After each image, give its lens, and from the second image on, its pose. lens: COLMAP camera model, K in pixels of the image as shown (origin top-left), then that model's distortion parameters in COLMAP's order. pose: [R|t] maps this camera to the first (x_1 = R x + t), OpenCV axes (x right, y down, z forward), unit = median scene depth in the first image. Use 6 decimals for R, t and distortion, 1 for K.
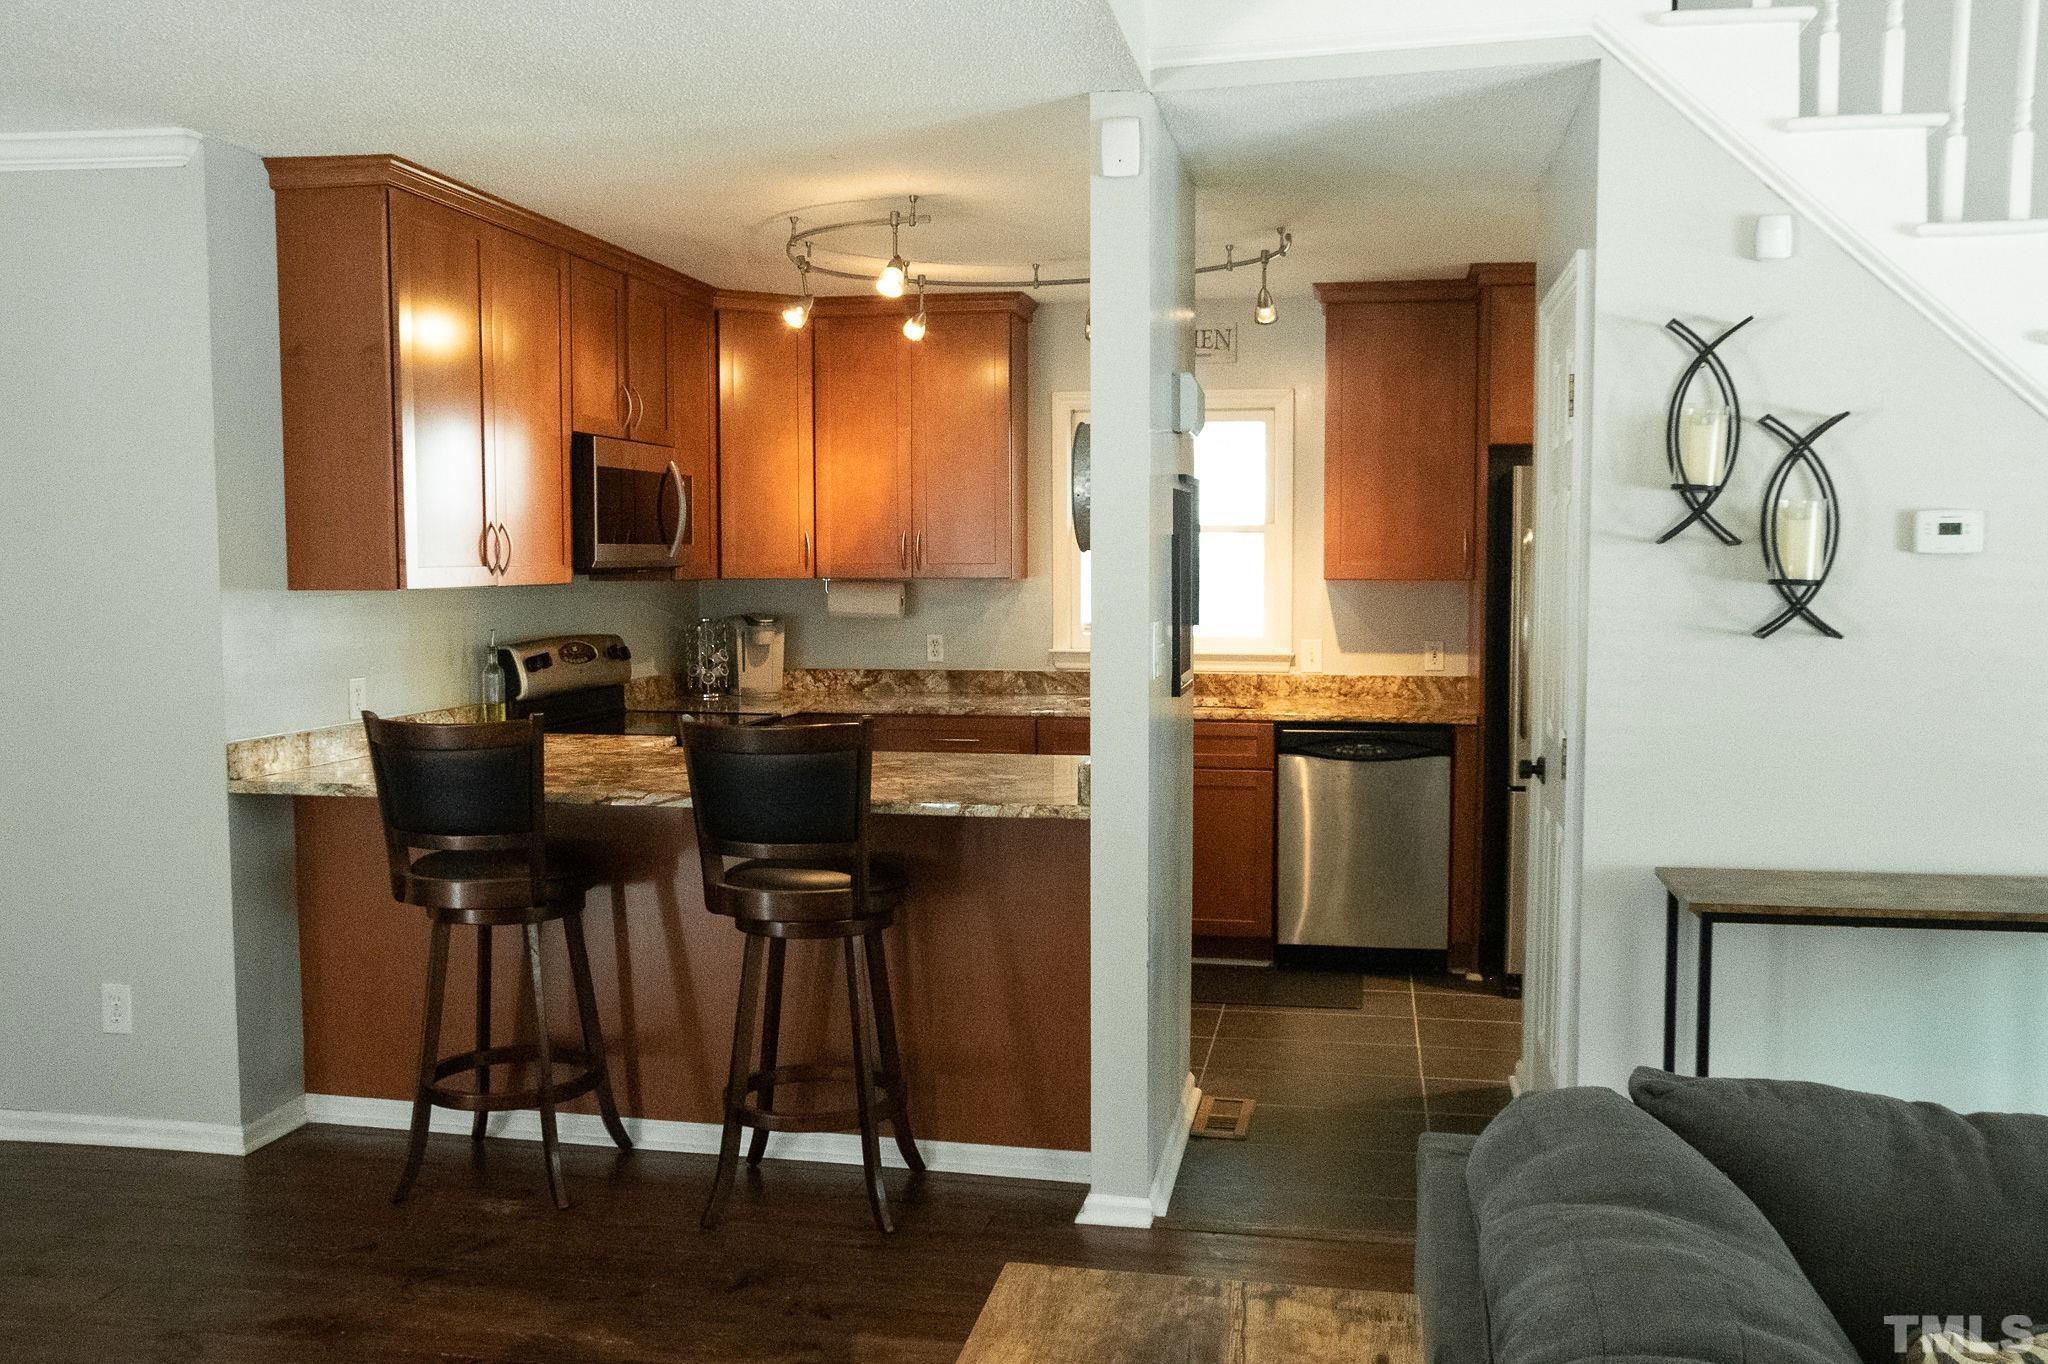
lens RADIAL K [[1628.5, 0, 1033.6], [0, 1628.5, 675.3], [0, 0, 1]] dist [-0.046761, 0.069365]
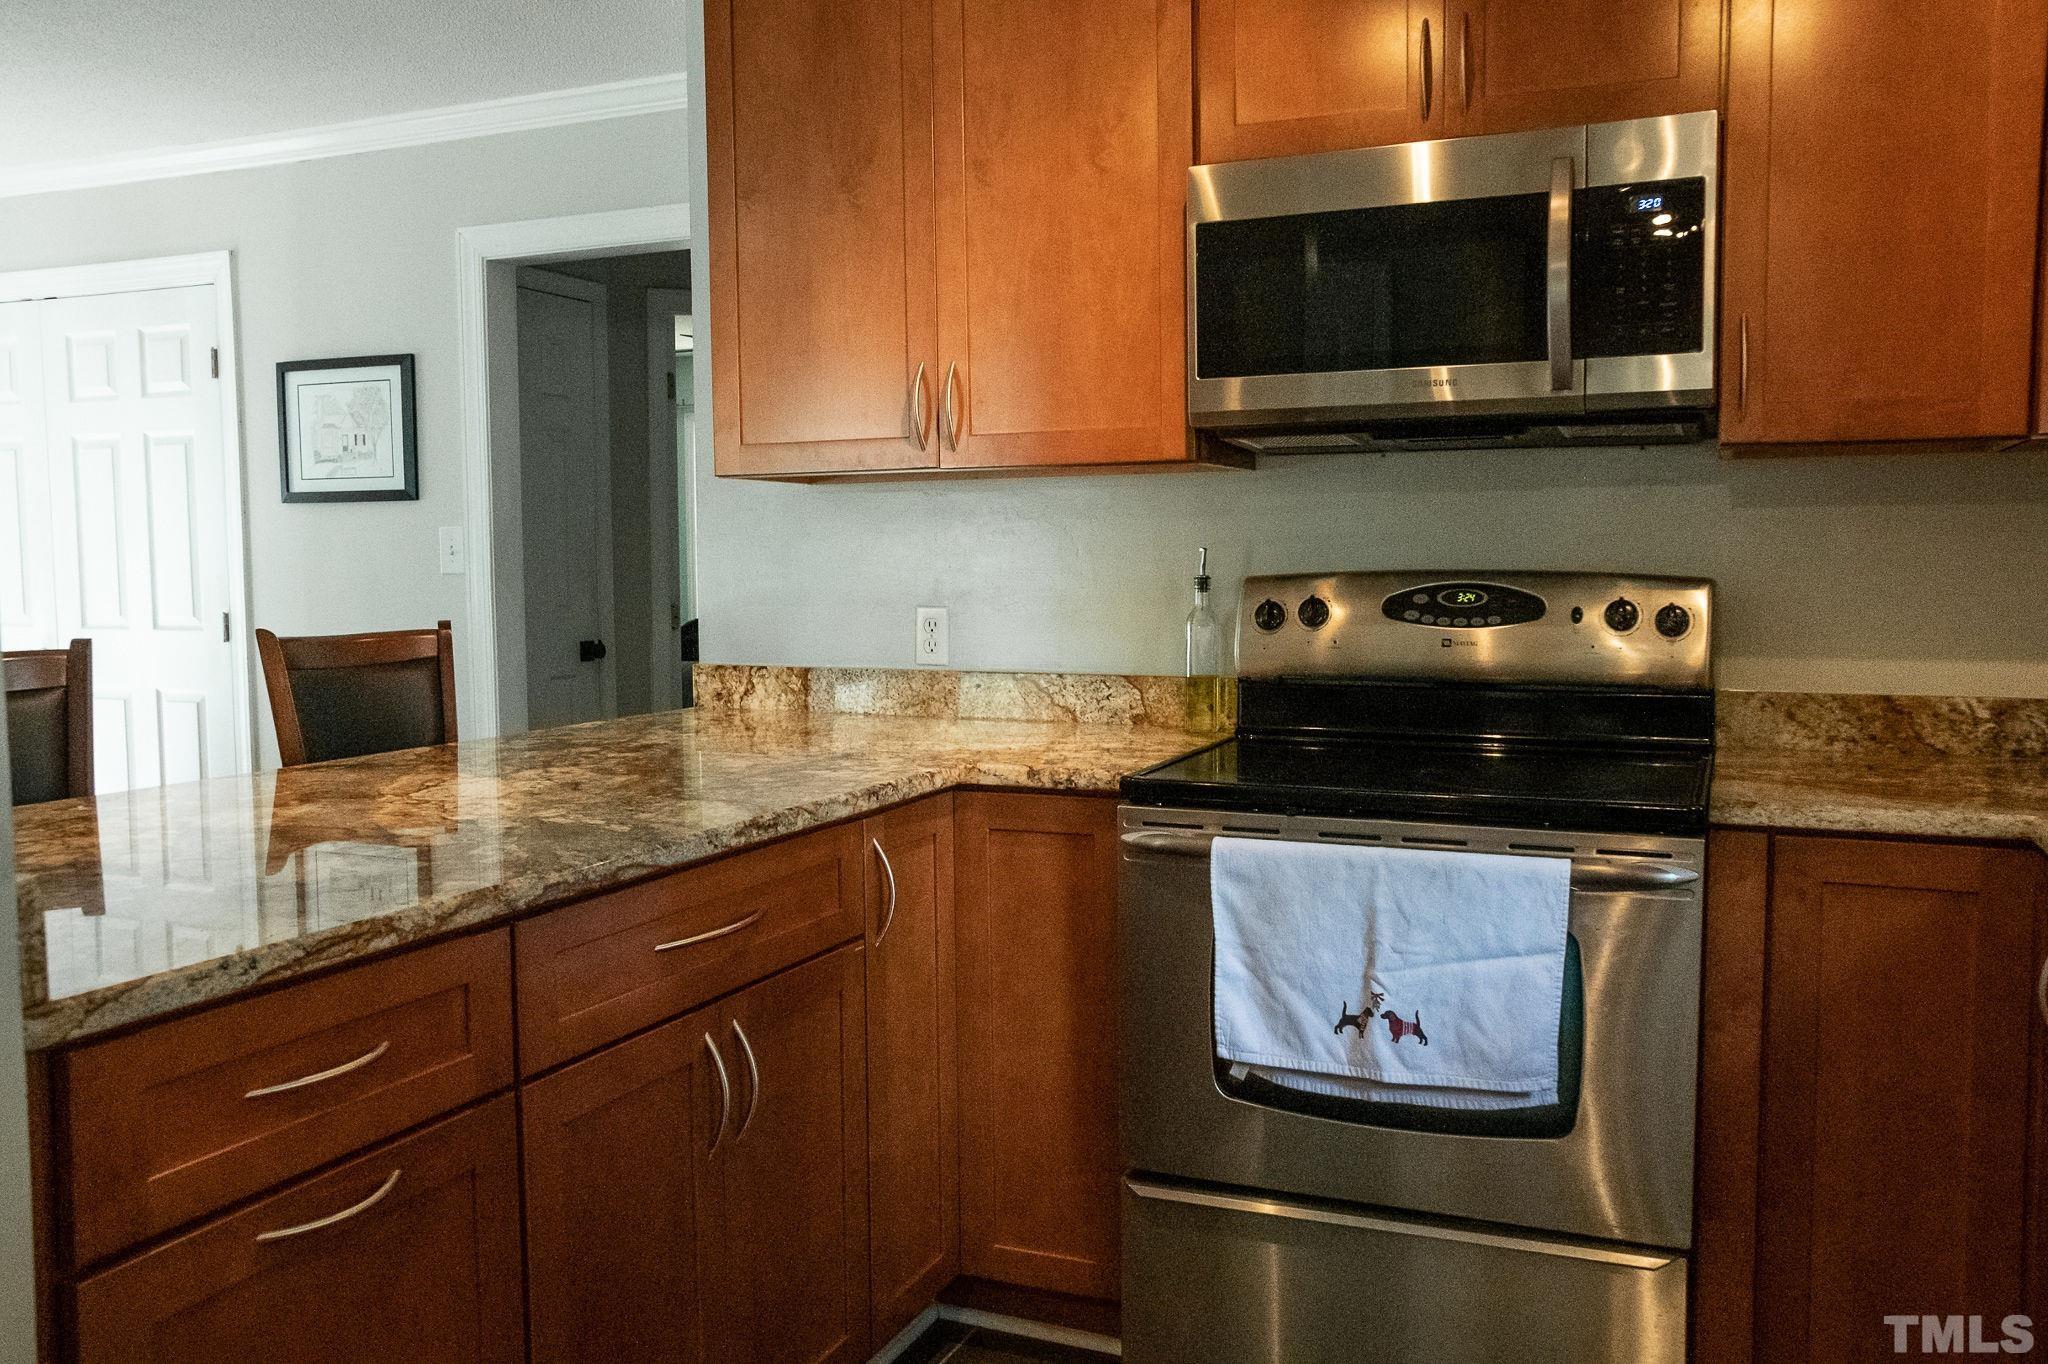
lens RADIAL K [[1628.5, 0, 1033.6], [0, 1628.5, 675.3], [0, 0, 1]] dist [-0.046761, 0.069365]
pose [[-0.228962, 0.070694, -0.970865, 0.211660], [-0.060072, 0.994432, 0.086577, -0.026057], [0.971580, 0.078145, -0.223440, 0.933447]]
